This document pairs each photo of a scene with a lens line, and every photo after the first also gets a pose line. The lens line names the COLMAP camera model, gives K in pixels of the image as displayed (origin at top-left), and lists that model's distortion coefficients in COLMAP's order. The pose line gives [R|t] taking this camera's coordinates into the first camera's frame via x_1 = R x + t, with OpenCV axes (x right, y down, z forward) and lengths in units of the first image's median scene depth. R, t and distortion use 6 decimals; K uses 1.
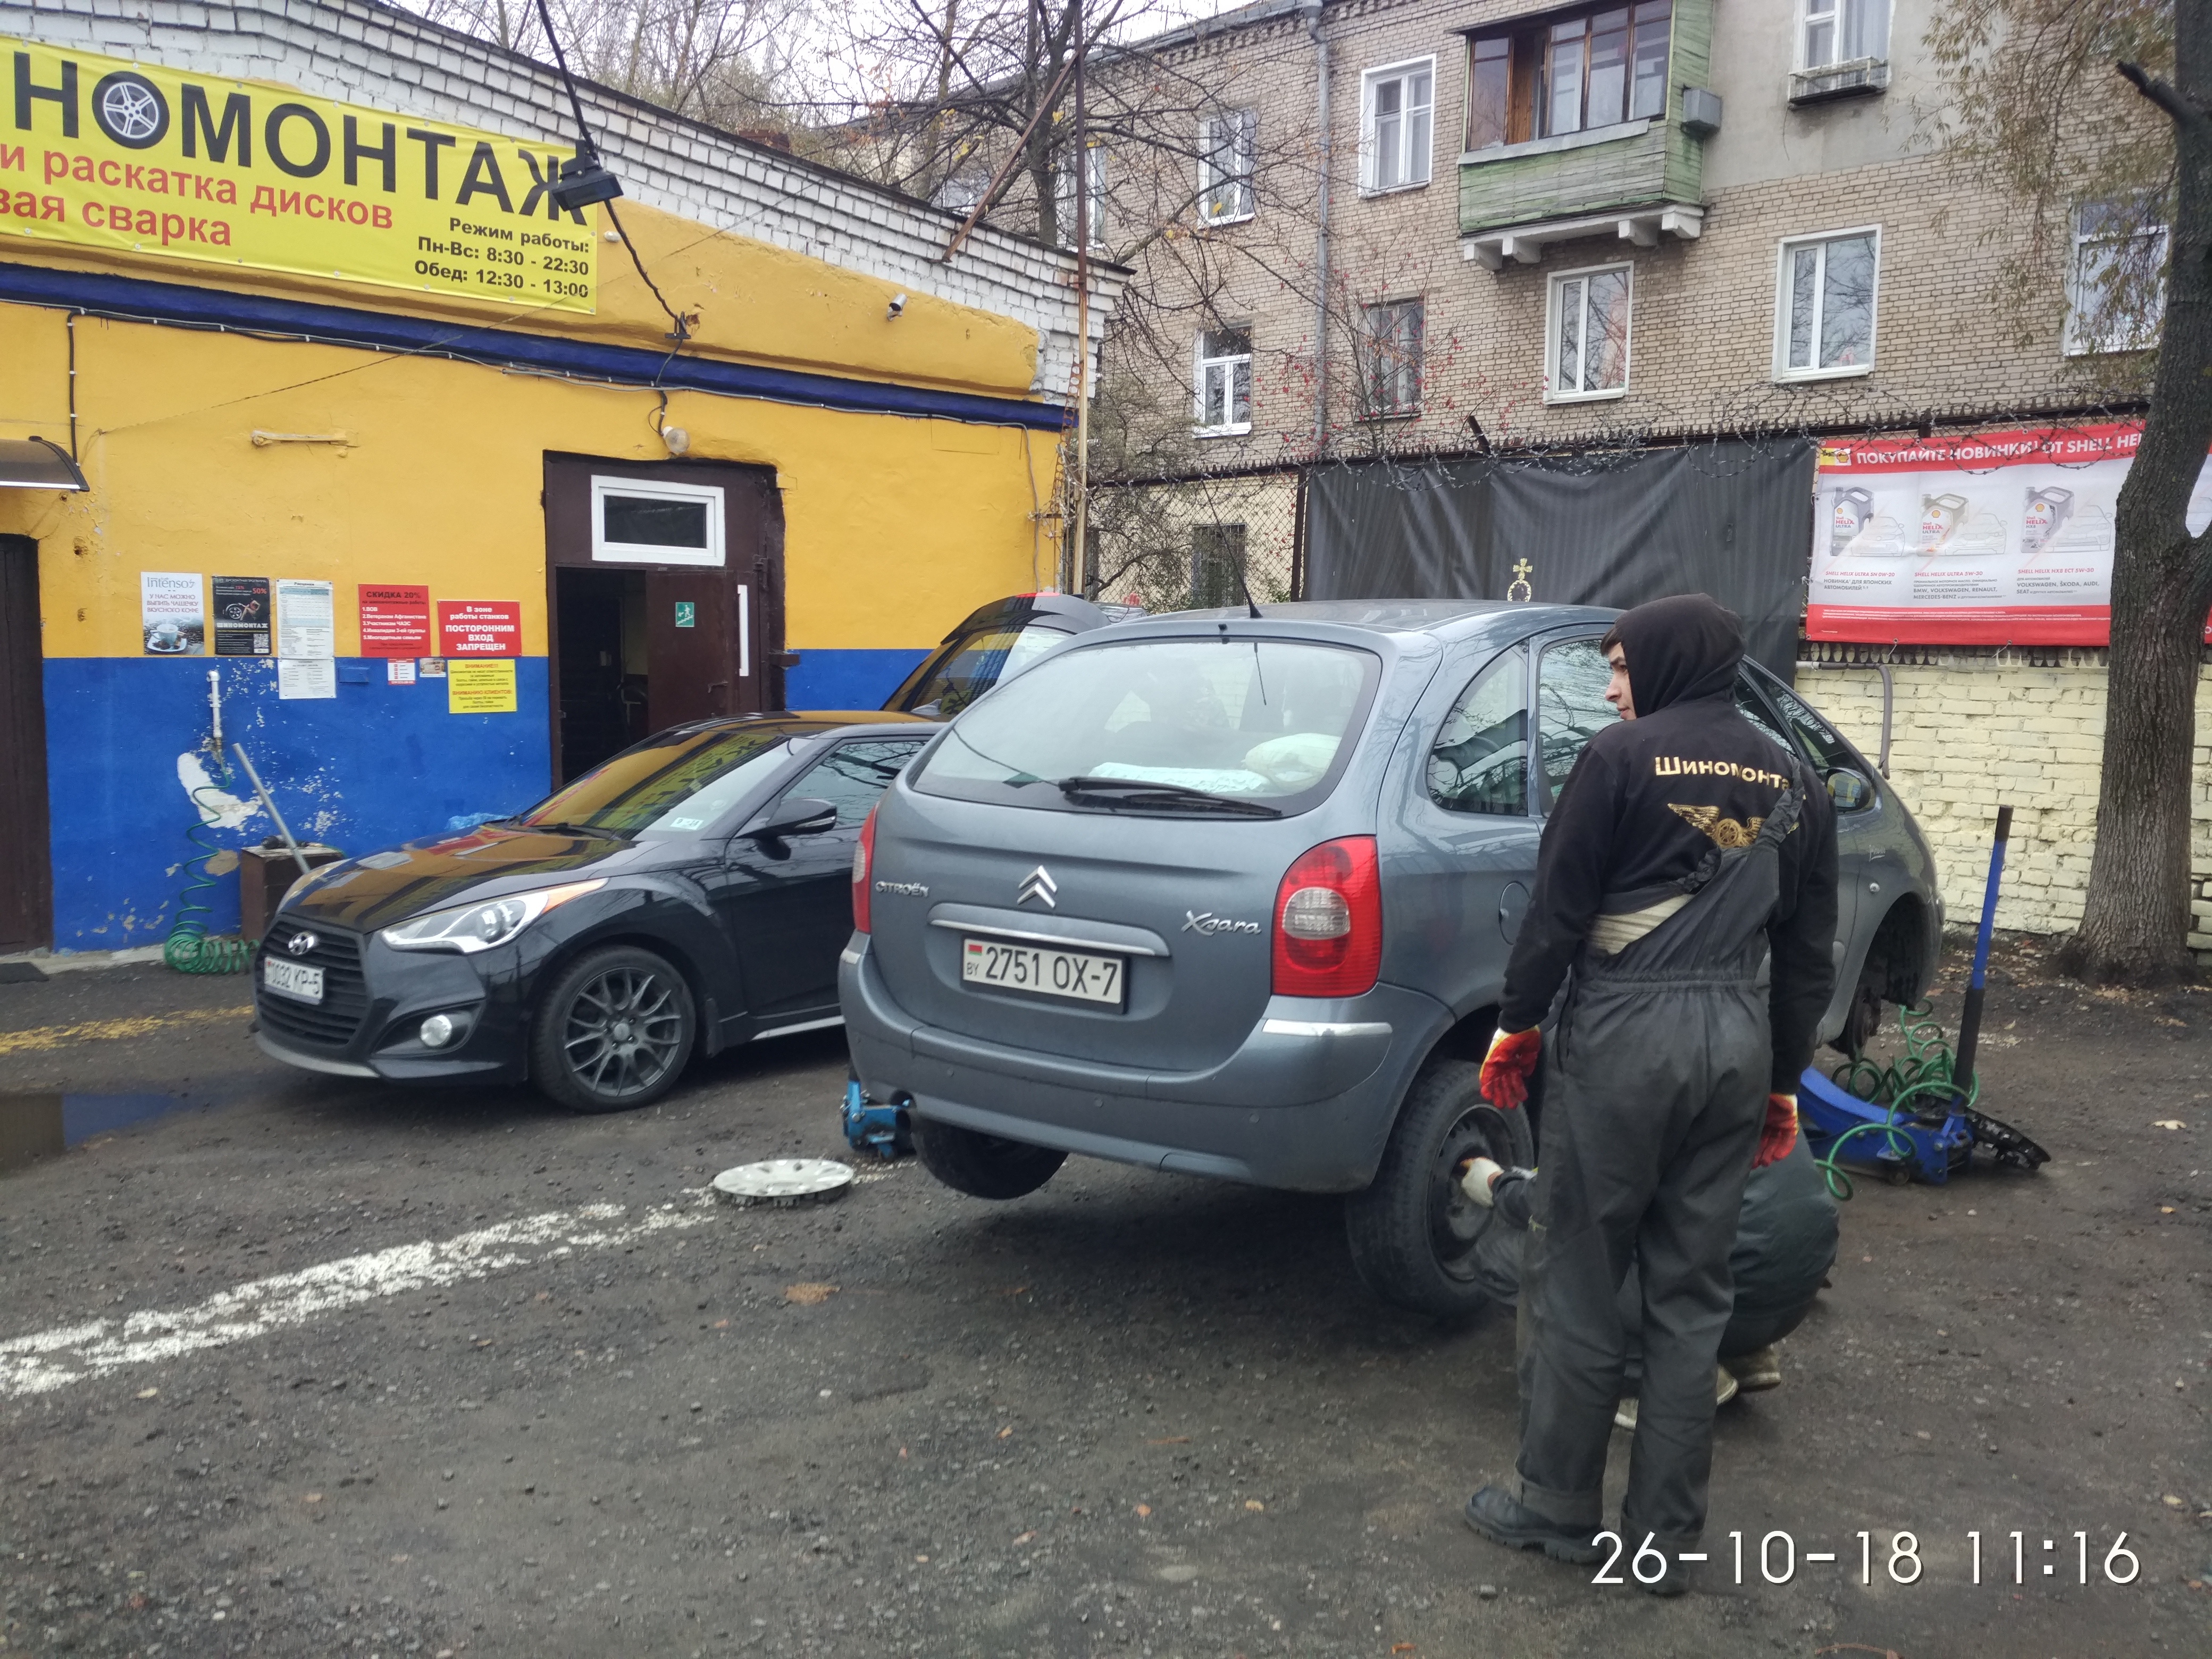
lens RADIAL K [[2030.0, 0, 1104.9], [0, 2030.0, 827.0], [0, 0, 1]] dist [0.057207, -0.058474]
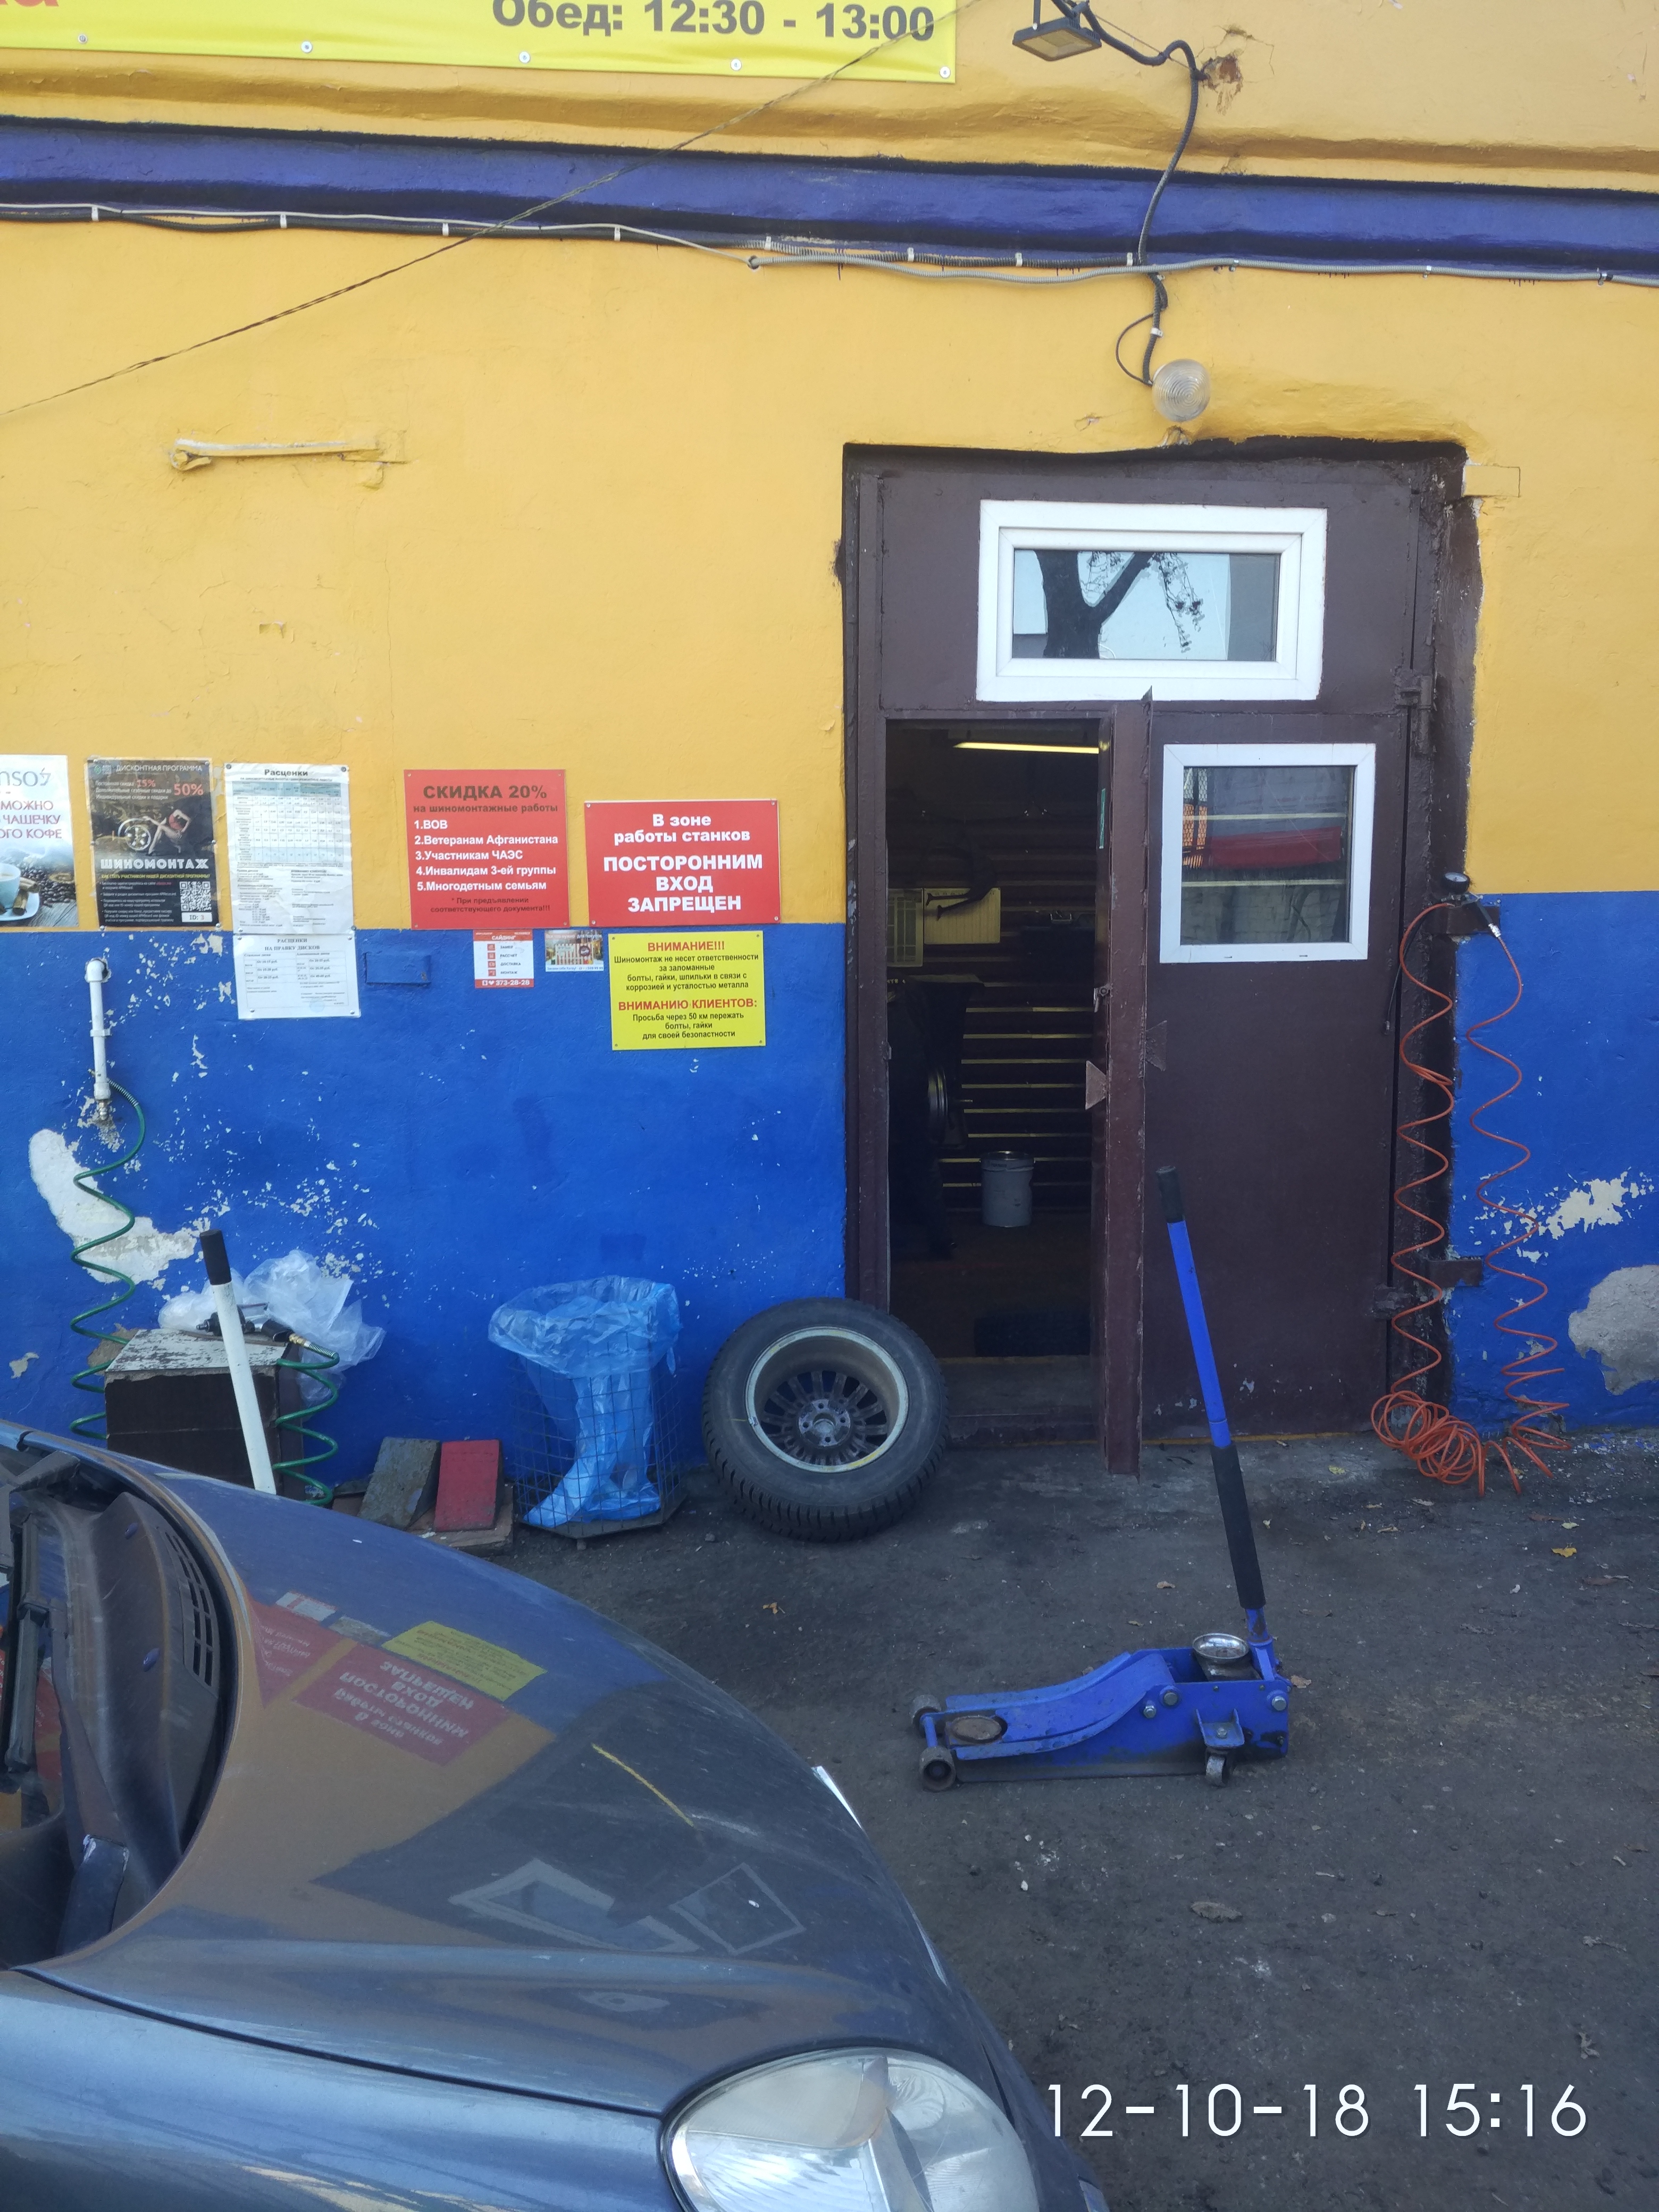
lens RADIAL K [[2030.0, 0, 839.9], [0, 2030.0, 1104.3], [0, 0, 1]] dist [0.057207, -0.058474]
pose [[0.797790, 0.079396, -0.597685, -0.008250], [-0.045424, 0.996389, 0.071727, -0.078842], [0.601222, -0.030074, 0.798516, 0.670966]]
